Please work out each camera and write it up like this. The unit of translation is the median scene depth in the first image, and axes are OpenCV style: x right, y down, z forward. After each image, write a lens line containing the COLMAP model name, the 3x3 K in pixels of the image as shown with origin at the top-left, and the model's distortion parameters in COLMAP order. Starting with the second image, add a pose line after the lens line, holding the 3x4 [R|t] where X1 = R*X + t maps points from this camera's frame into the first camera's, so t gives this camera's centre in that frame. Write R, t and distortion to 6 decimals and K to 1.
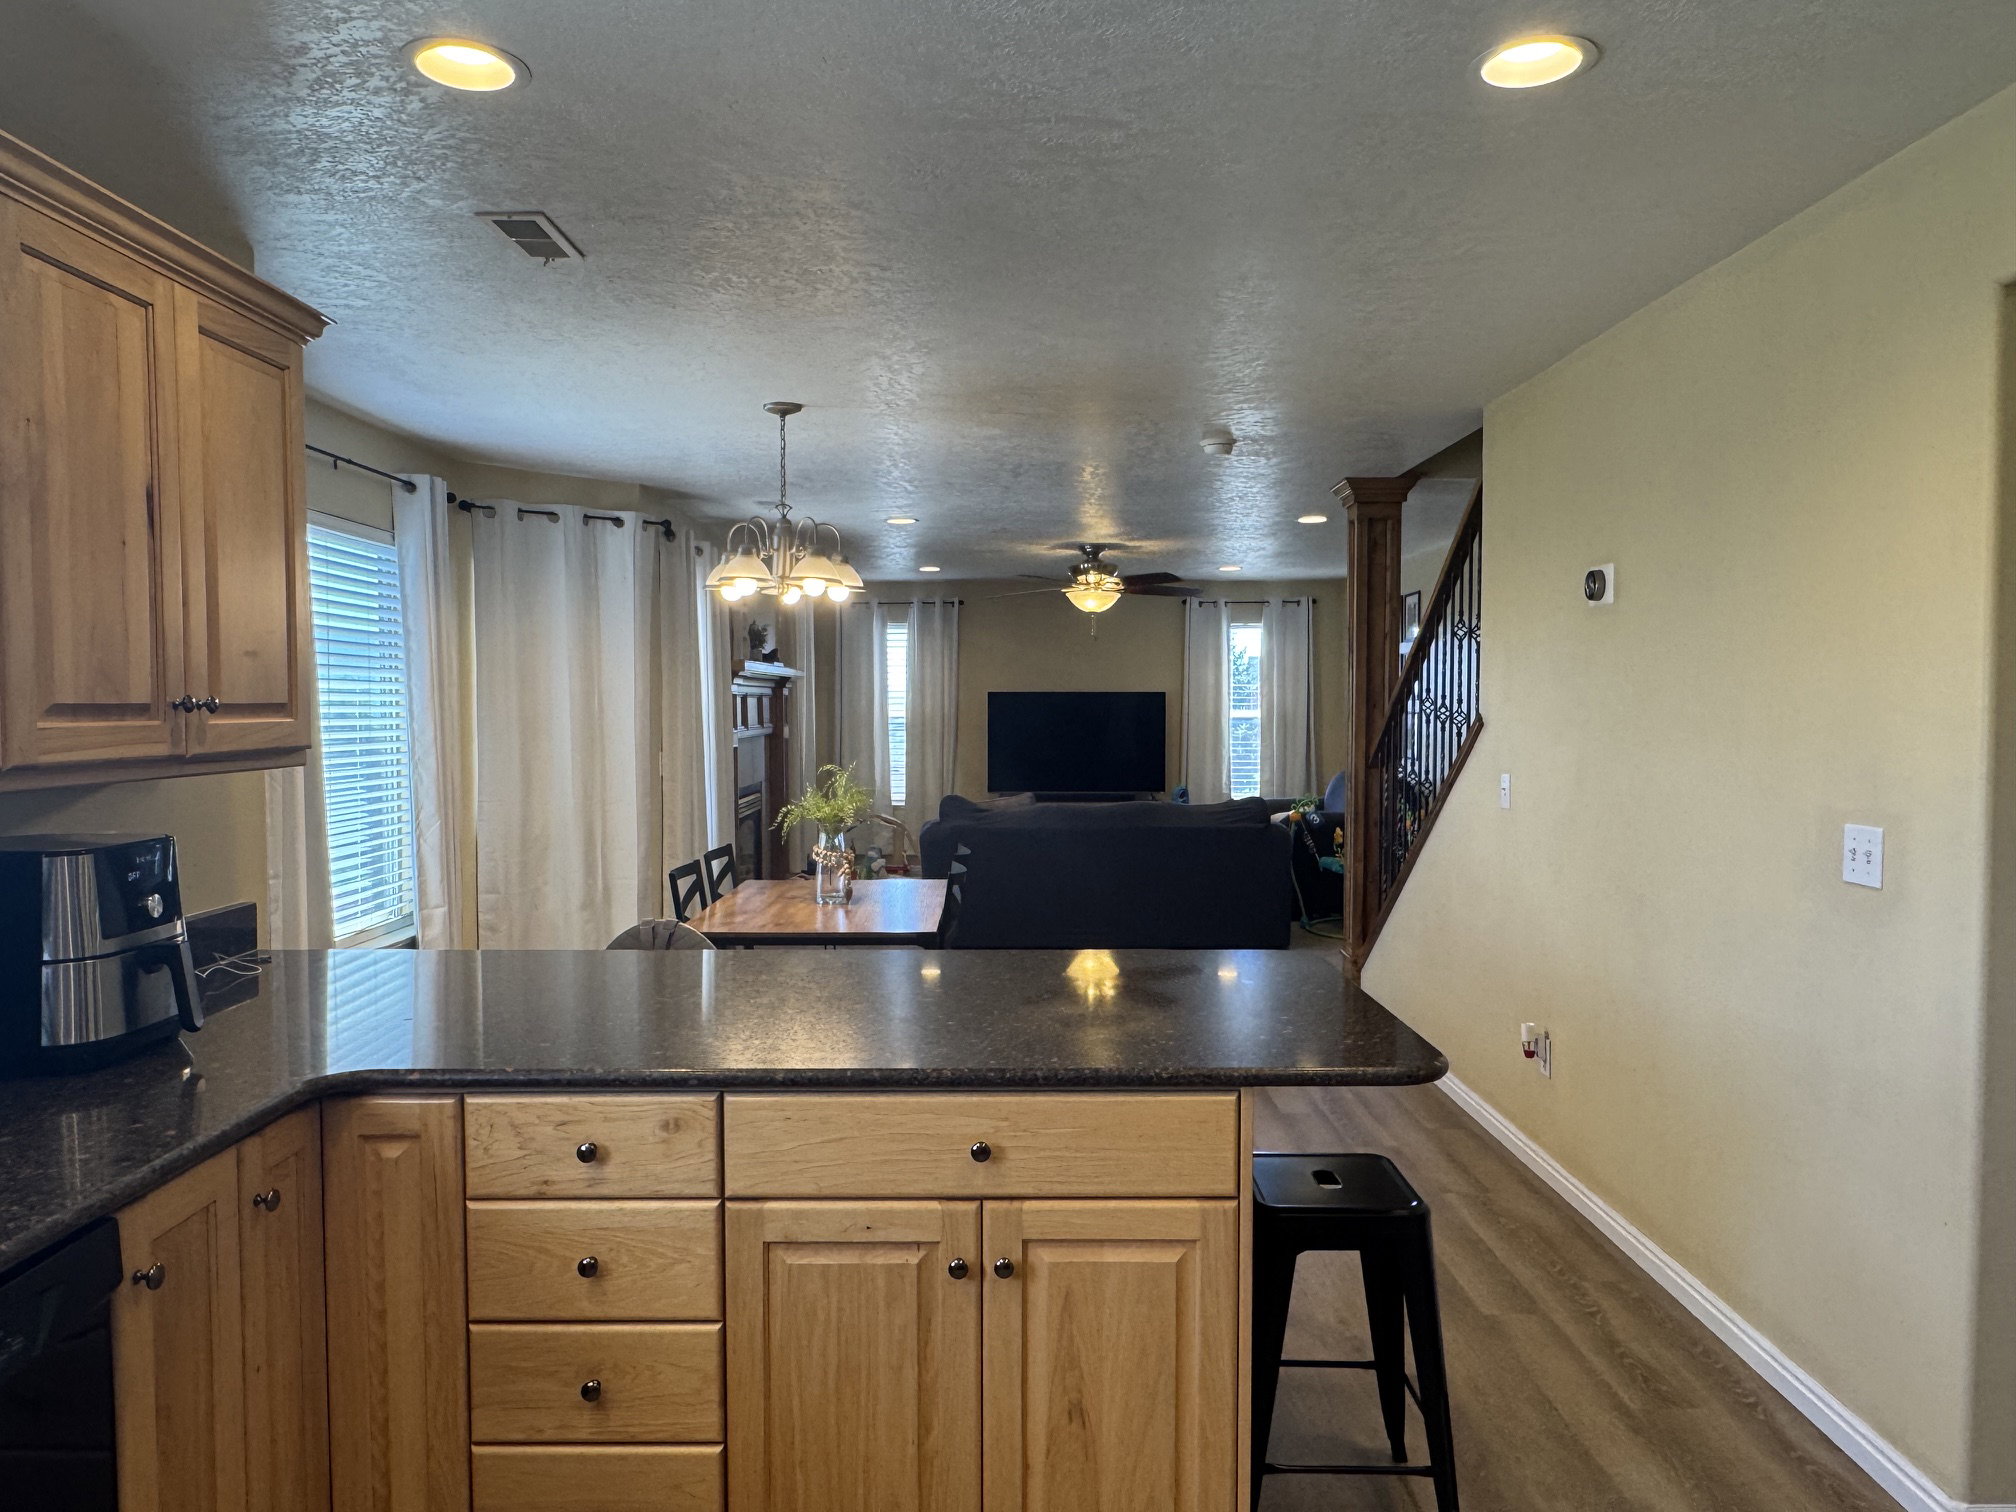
lens RADIAL K [[1383.9, 0, 1008.0], [0, 1383.9, 756.0], [0, 0, 1]] dist [0.002805, 0.000190]
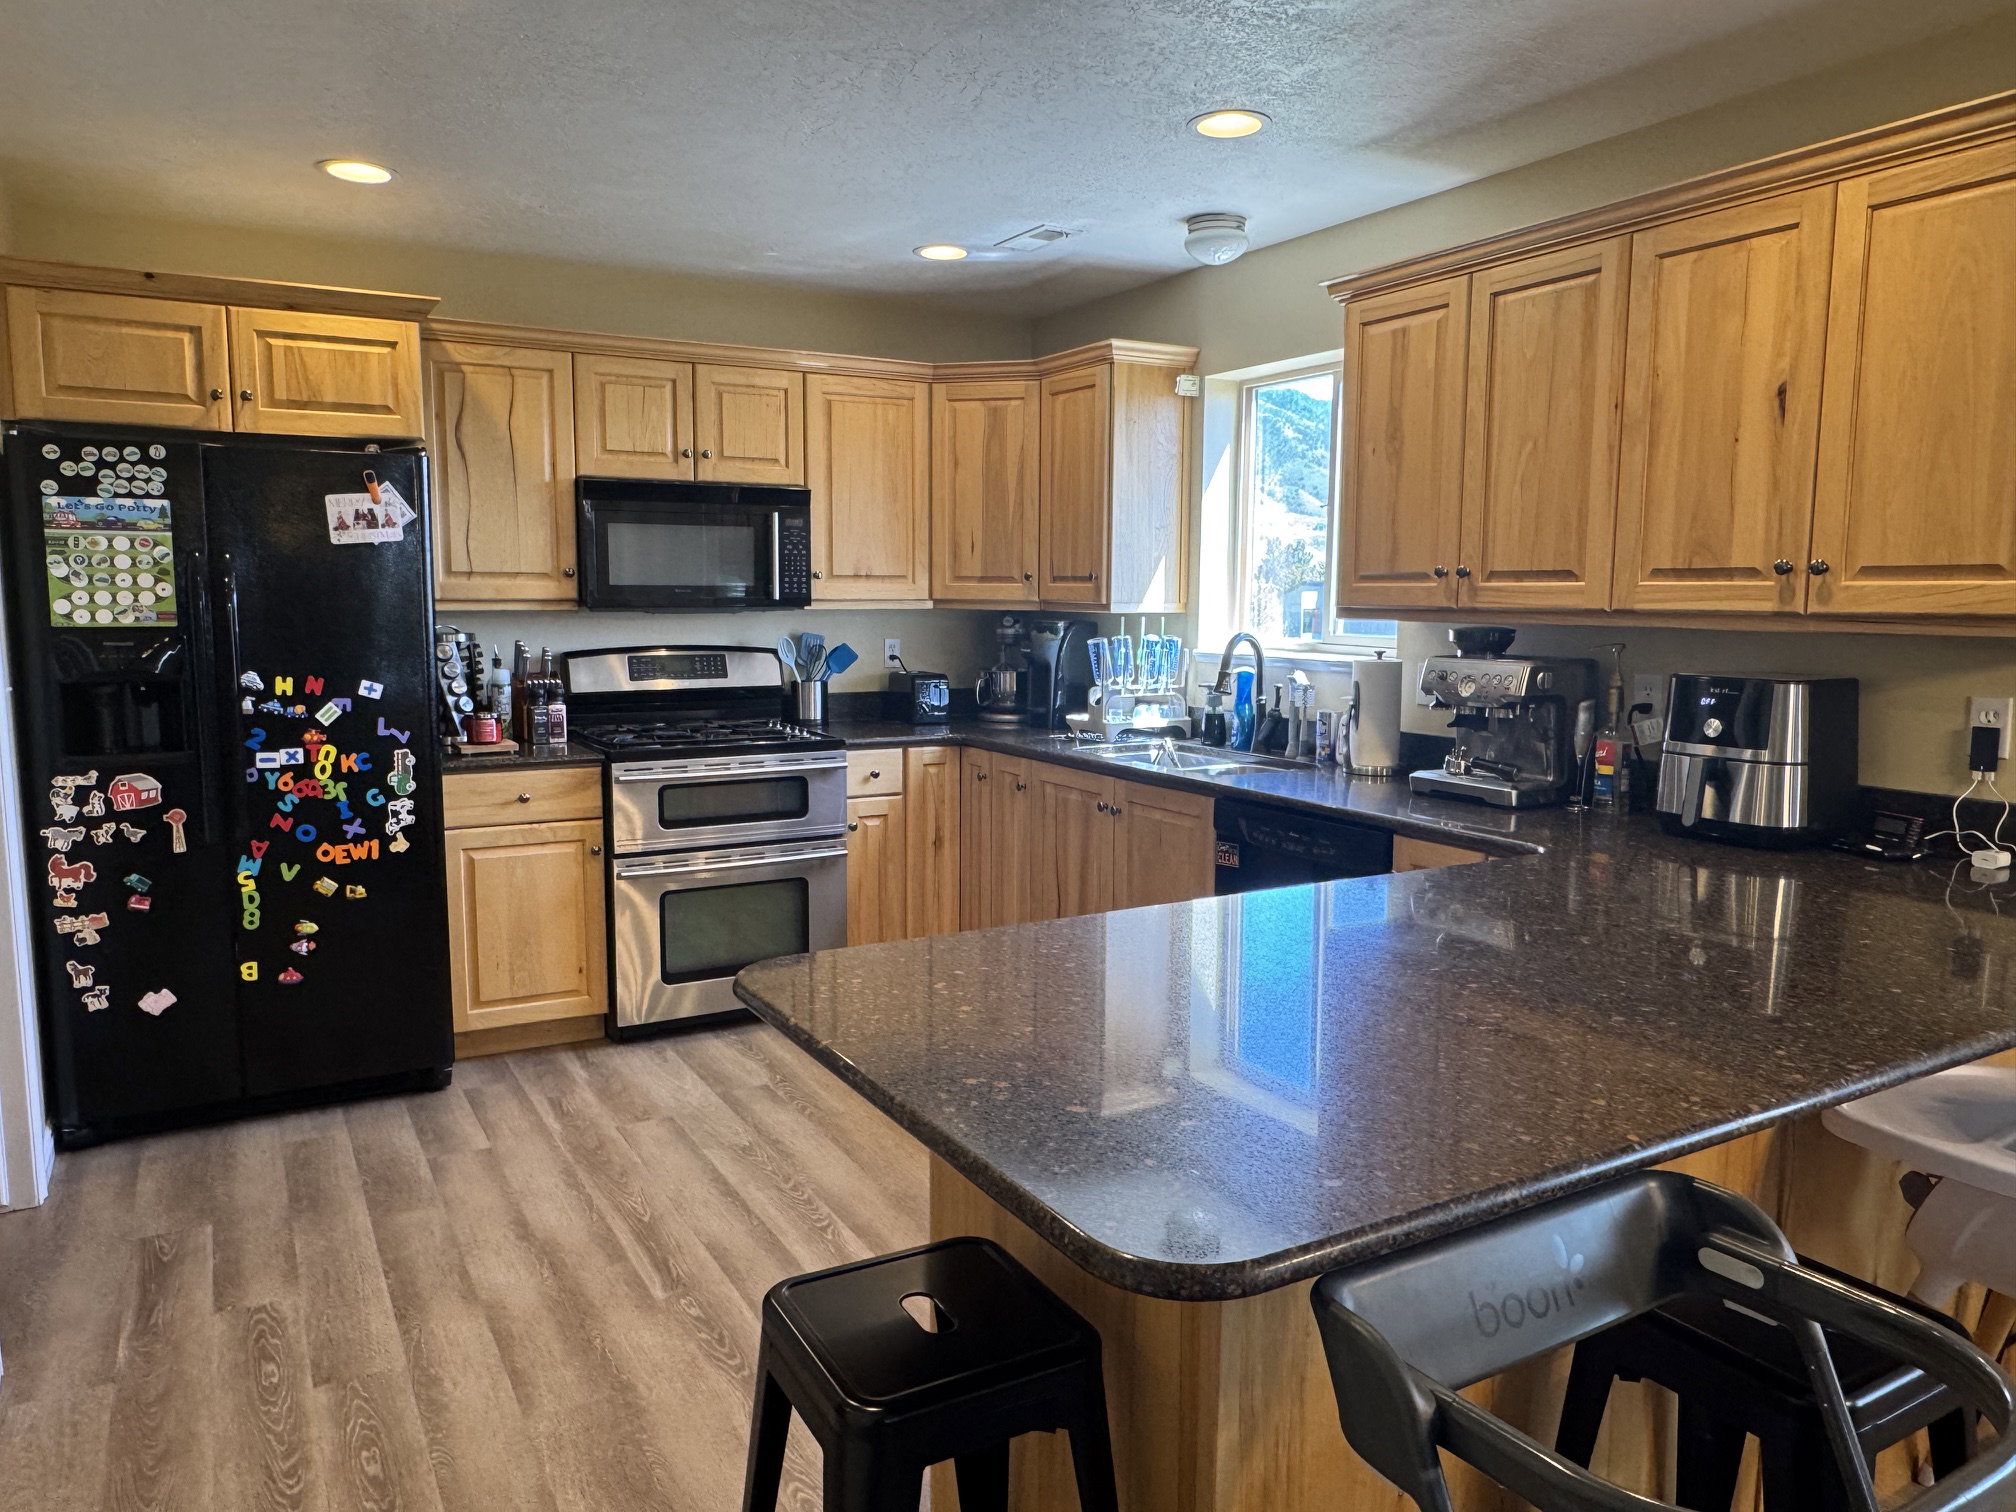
lens RADIAL K [[1377.0, 0, 1008.0], [0, 1377.0, 756.0], [0, 0, 1]] dist [-0.005902, 0.007523]
pose [[-0.867031, 0.054901, -0.495220, 0.572354], [-0.025404, 0.987747, 0.153980, -0.044049], [0.497606, 0.146086, -0.855013, 1.764099]]
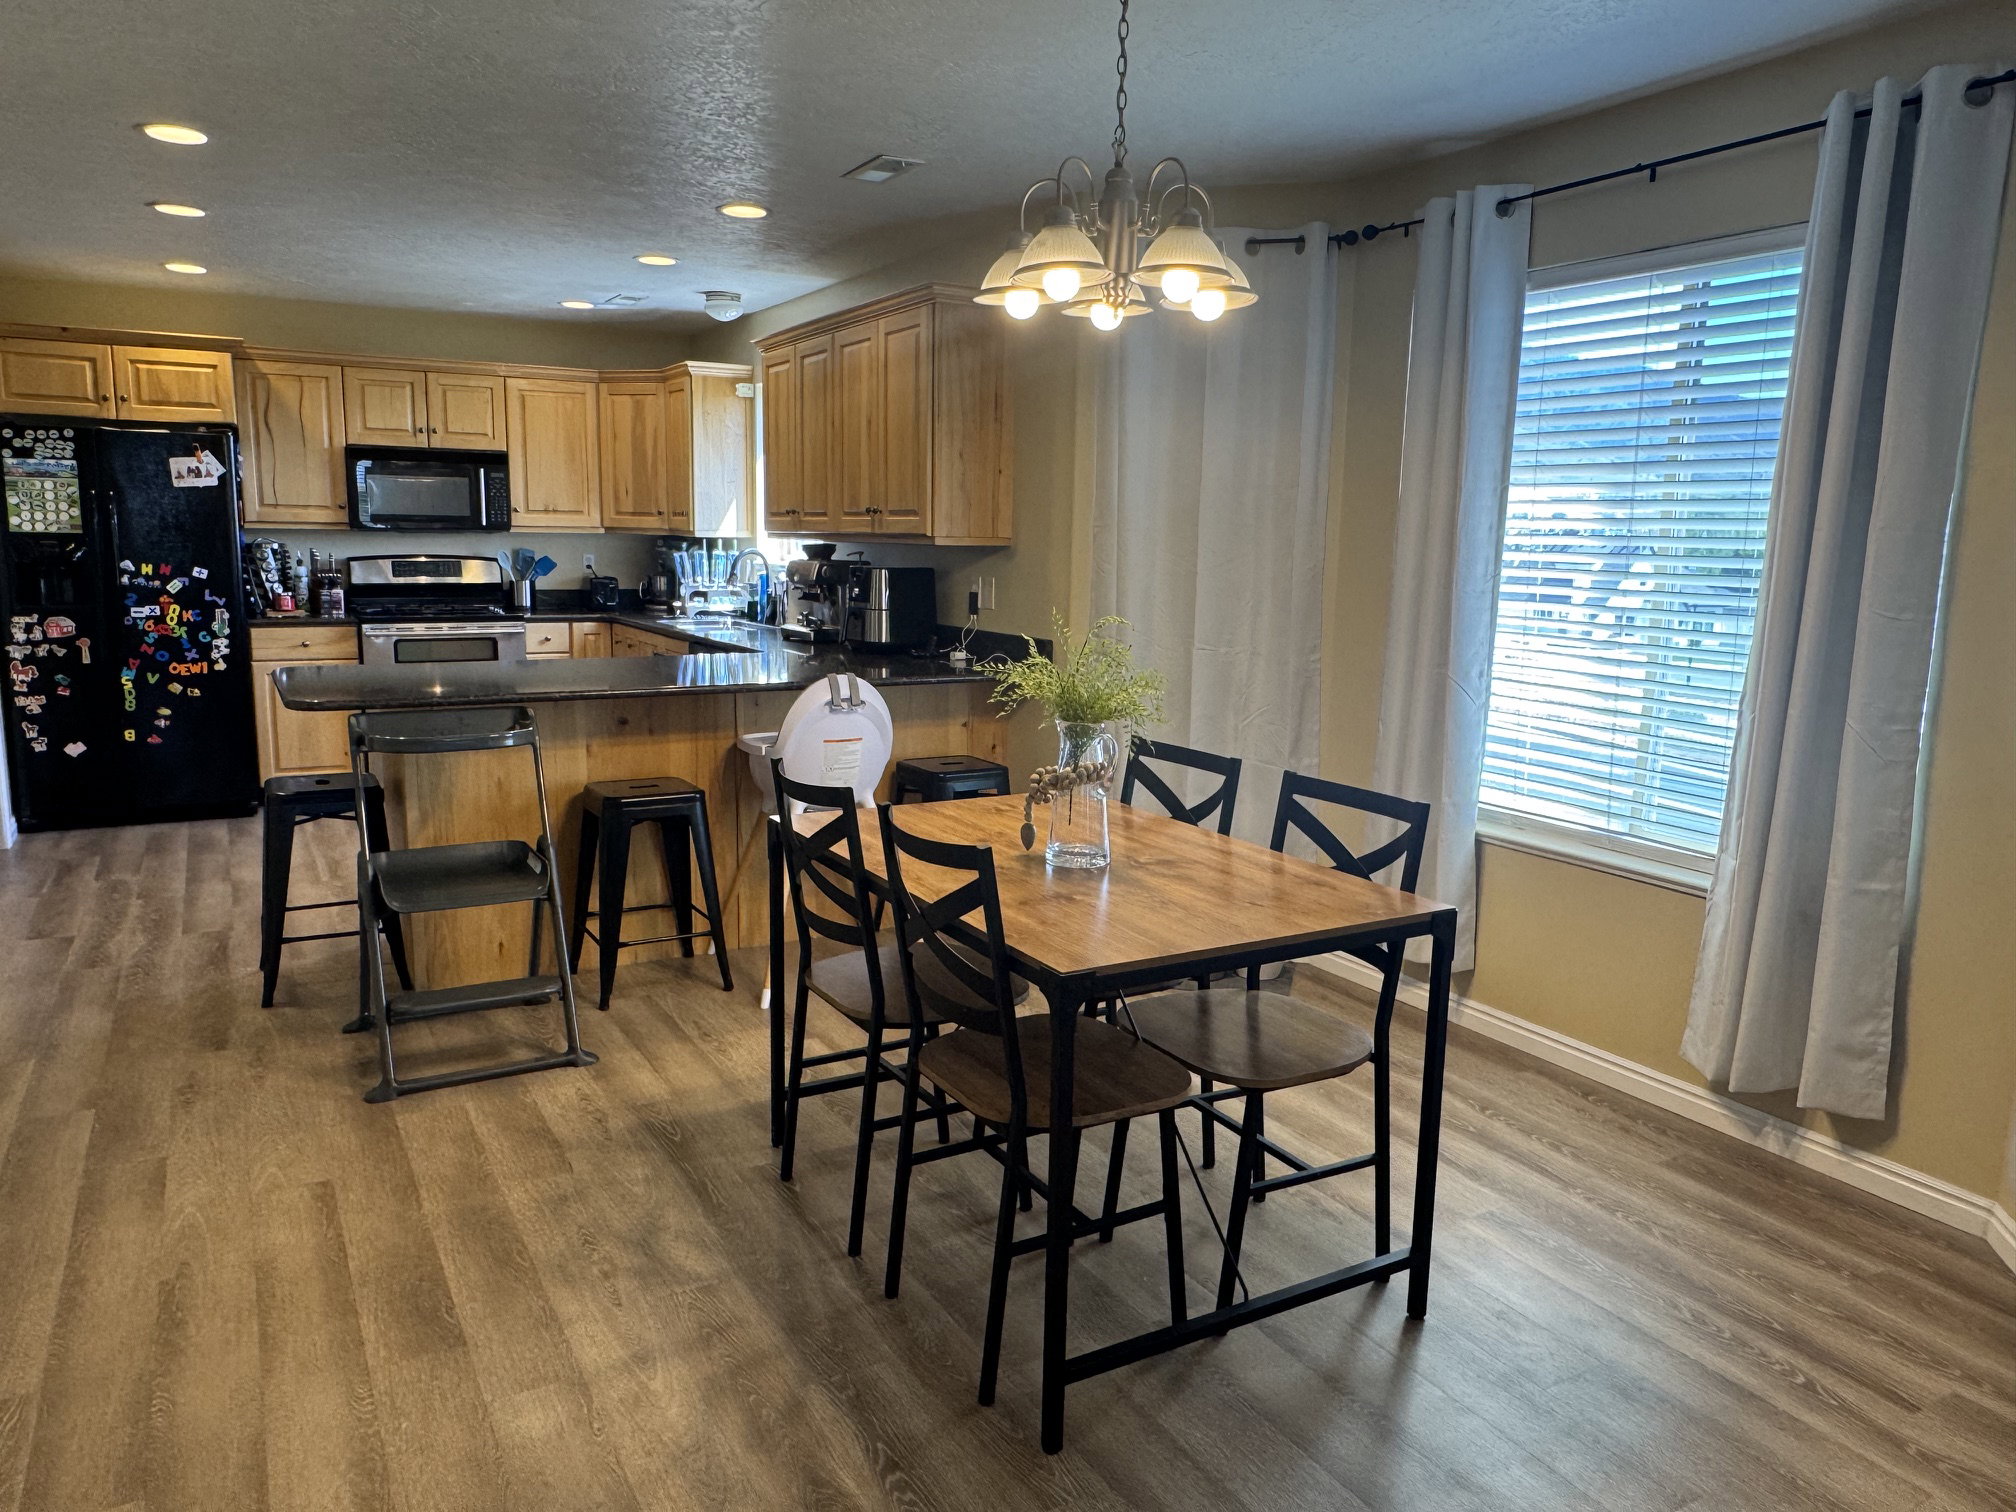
lens RADIAL K [[1377.0, 0, 1008.0], [0, 1377.0, 756.0], [0, 0, 1]] dist [-0.005902, 0.007523]
pose [[-0.868261, 0.063433, -0.492036, 0.379741], [-0.038772, 0.980082, 0.194770, -0.096008], [0.494590, 0.188188, -0.848508, 3.292470]]
